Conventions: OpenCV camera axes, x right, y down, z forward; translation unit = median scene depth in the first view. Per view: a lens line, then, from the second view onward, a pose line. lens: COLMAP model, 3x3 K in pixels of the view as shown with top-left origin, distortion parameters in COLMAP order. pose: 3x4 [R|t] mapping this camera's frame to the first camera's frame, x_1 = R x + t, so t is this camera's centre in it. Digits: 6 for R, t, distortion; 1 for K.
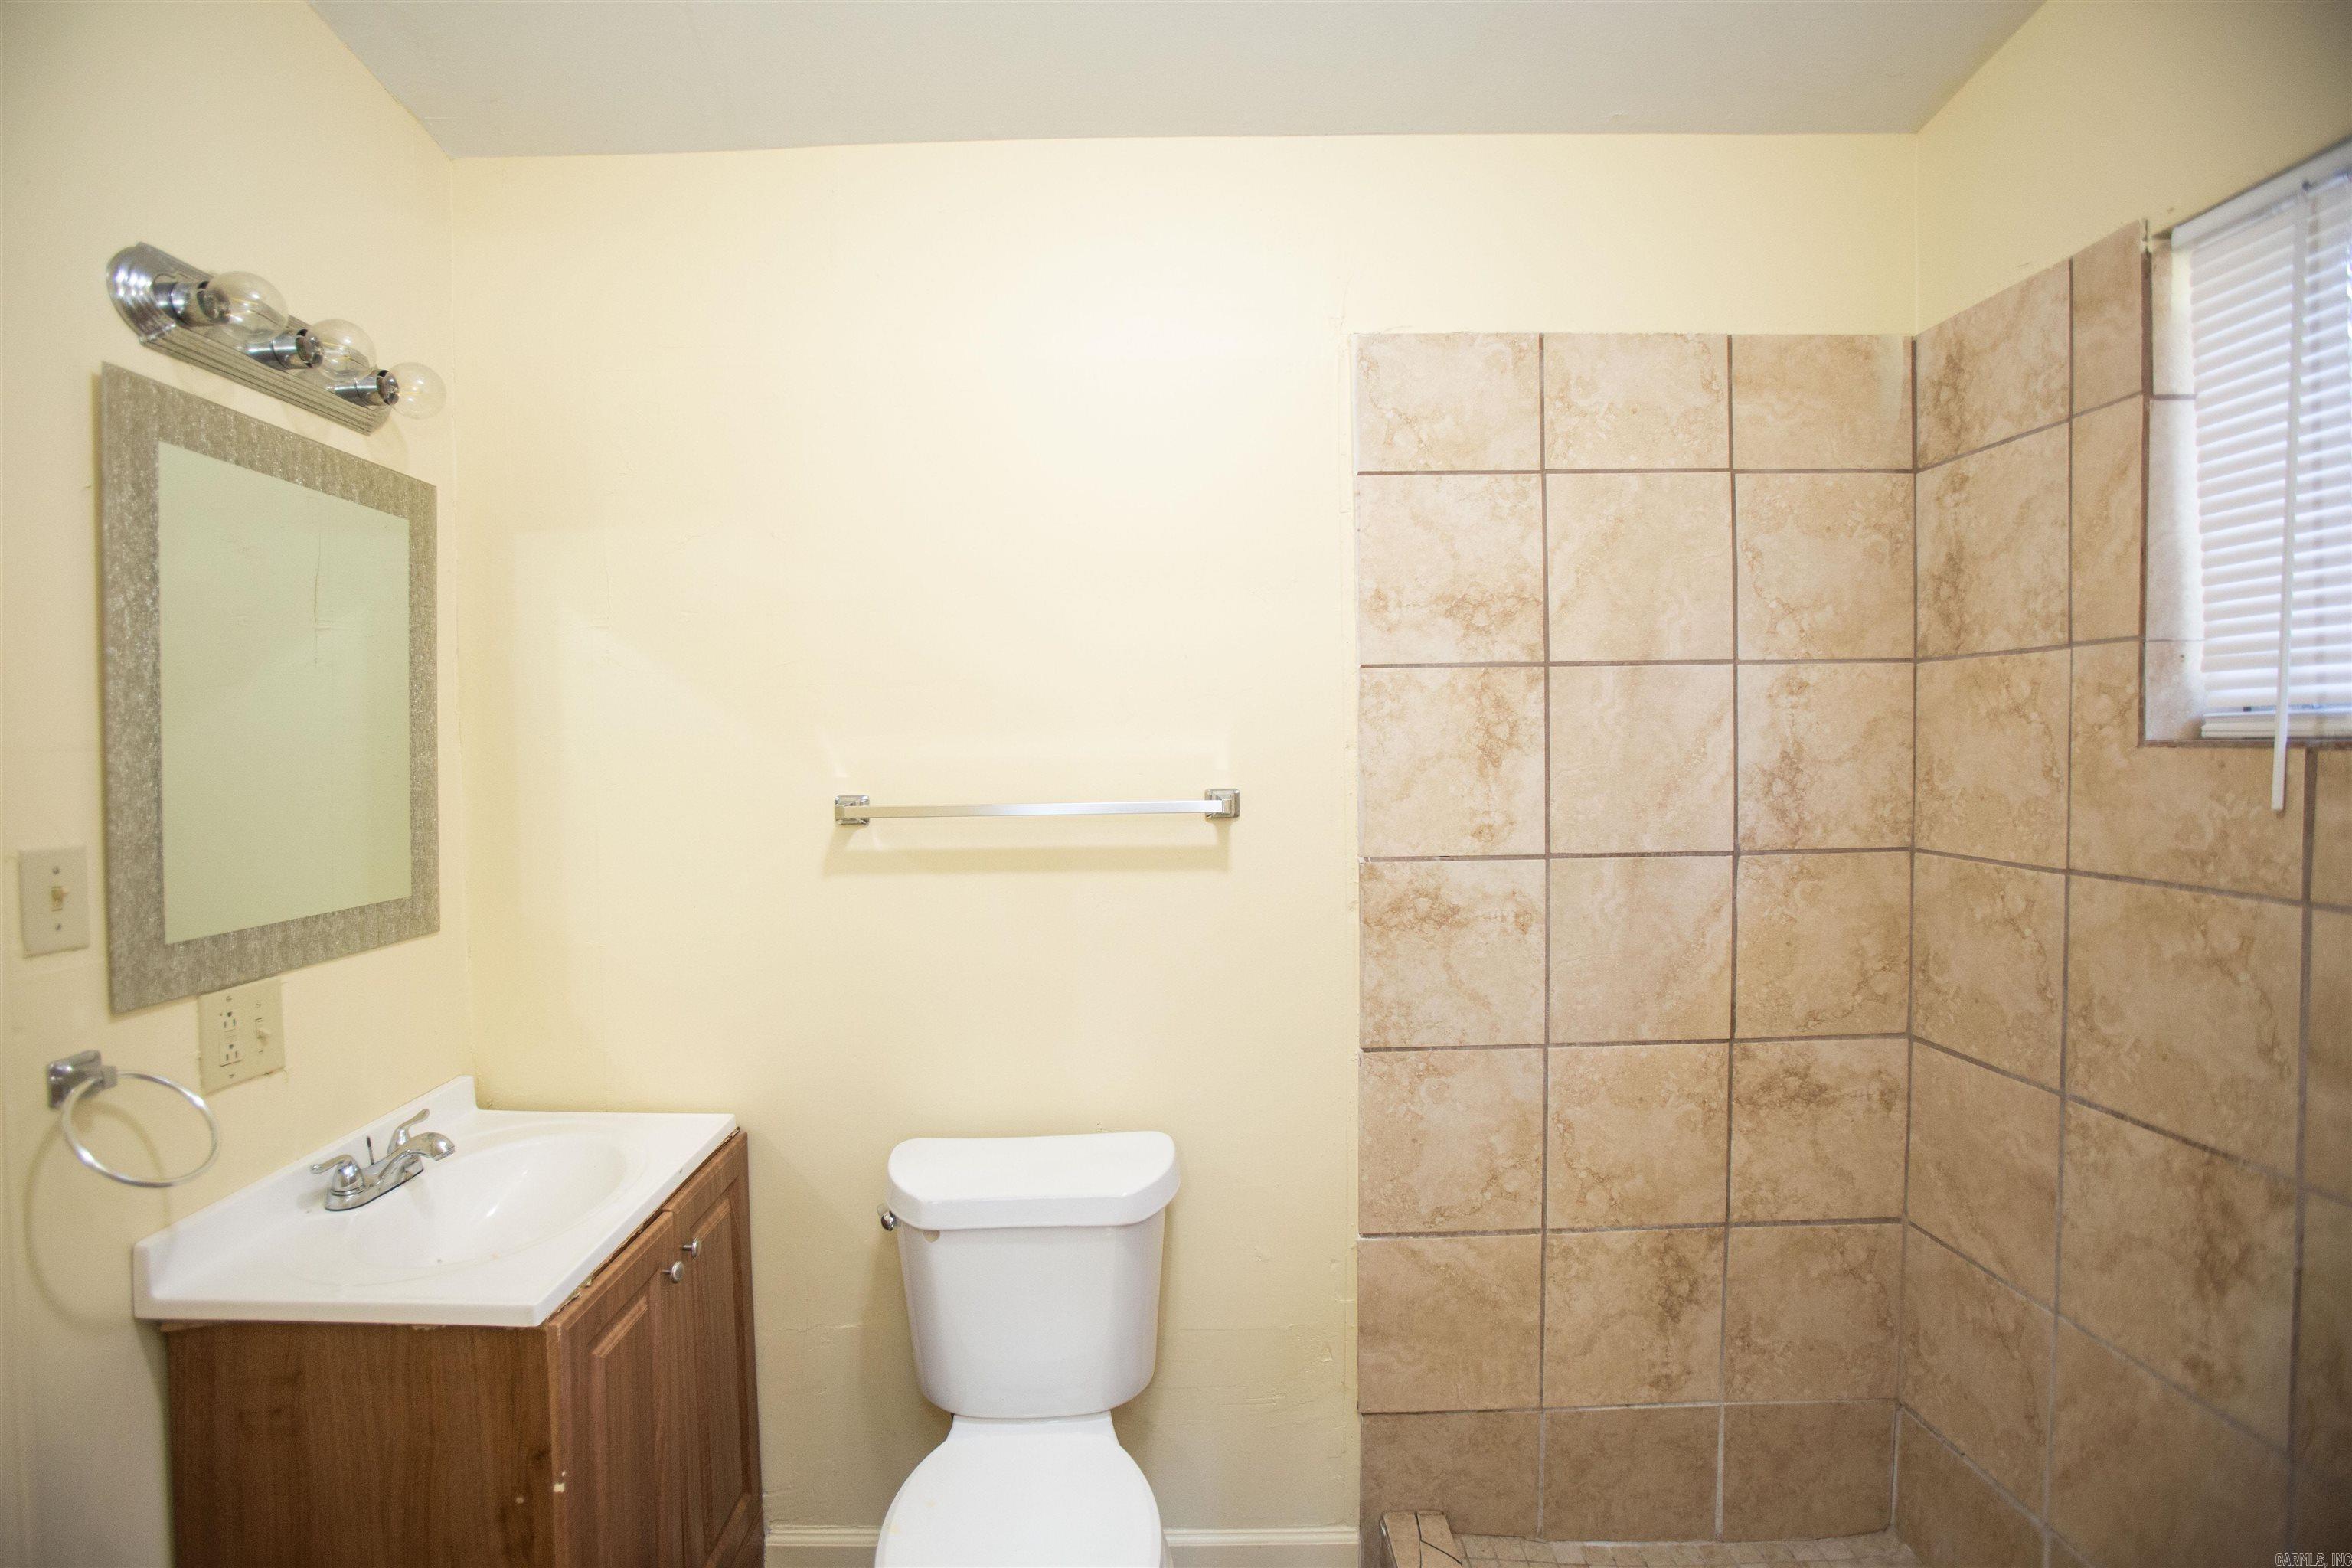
lens RADIAL K [[1114.7, 0, 1125.9], [0, 1114.7, 773.9], [0, 0, 1]] dist [-0.079326, 0.036150]
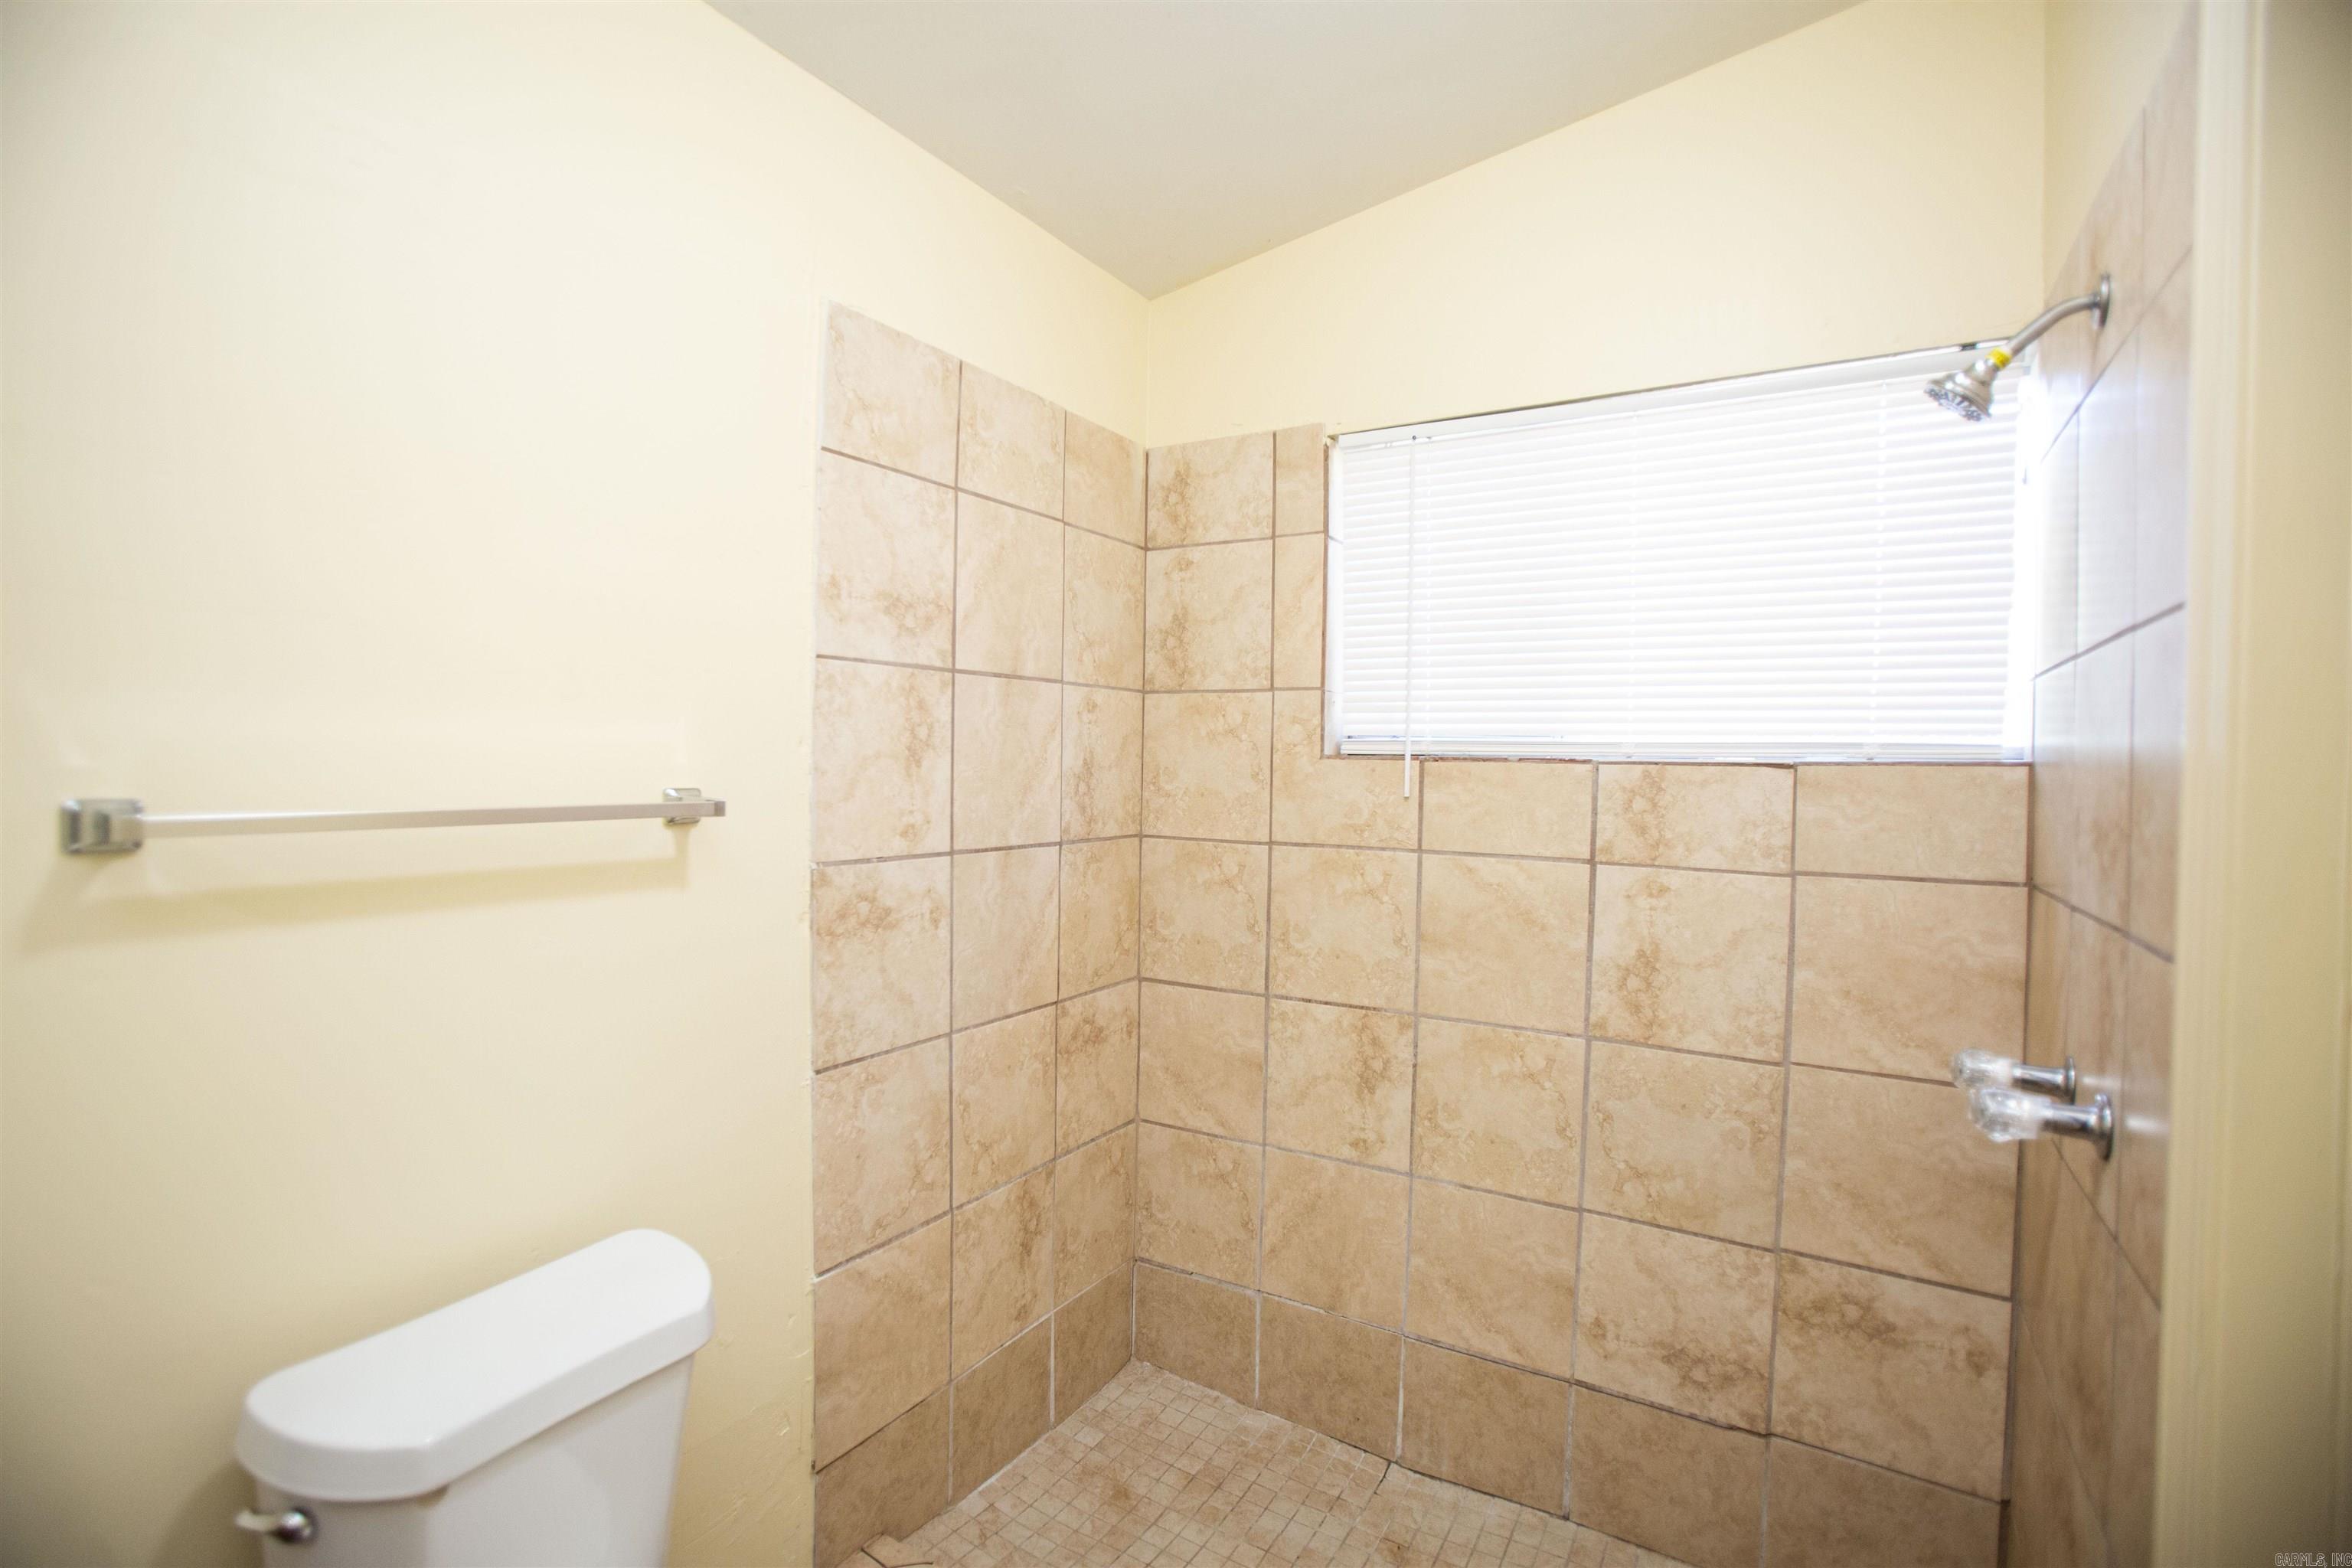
lens RADIAL K [[1114.7, 0, 1125.9], [0, 1114.7, 773.9], [0, 0, 1]] dist [-0.079326, 0.036150]
pose [[0.528657, 0.012591, 0.848742, -0.433846], [0.001412, 0.999876, -0.015712, 0.016264], [-0.848834, 0.009505, 0.528574, 0.297283]]
